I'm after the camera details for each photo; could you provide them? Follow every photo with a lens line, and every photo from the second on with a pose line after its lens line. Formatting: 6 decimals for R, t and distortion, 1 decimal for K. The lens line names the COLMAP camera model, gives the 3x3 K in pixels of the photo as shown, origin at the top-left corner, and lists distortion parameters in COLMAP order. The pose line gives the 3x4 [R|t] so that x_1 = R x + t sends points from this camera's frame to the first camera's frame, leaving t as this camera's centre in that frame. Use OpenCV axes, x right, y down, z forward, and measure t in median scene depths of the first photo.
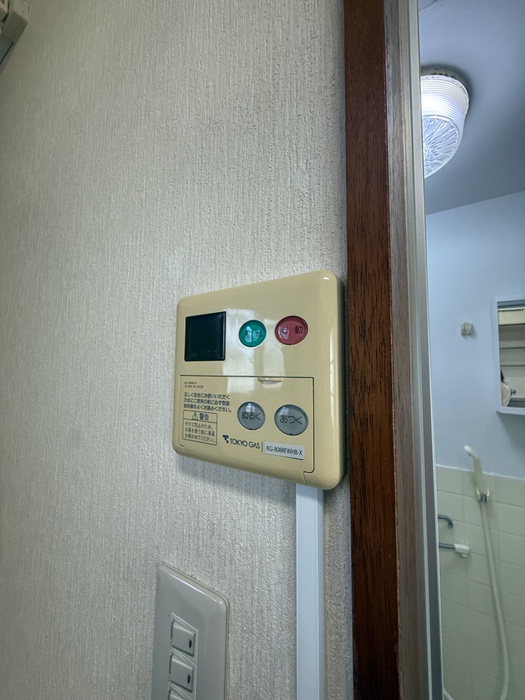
lens RADIAL K [[280.4, 0, 264.6], [0, 280.4, 345.8], [0, 0, 1]] dist [-0.000735, 0.000043]
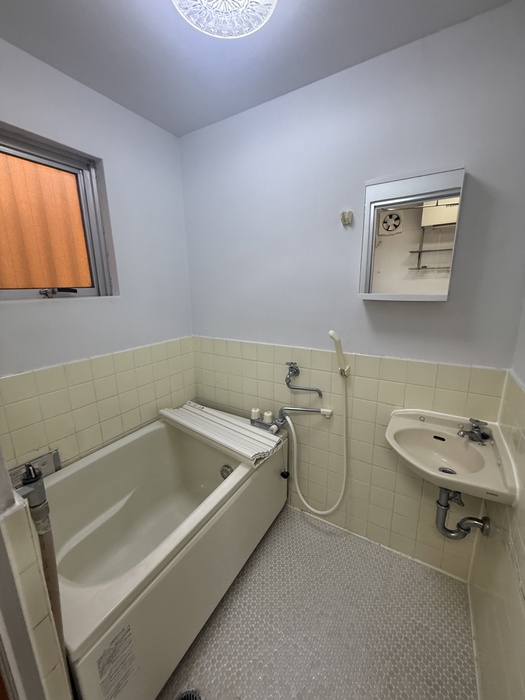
lens RADIAL K [[280.4, 0, 261.9], [0, 280.4, 348.7], [0, 0, 1]] dist [-0.000735, 0.000043]
pose [[0.999431, -0.032893, -0.007448, 0.425757], [0.033608, 0.952876, 0.301493, 0.073408], [-0.002820, -0.301572, 0.953439, -0.093184]]
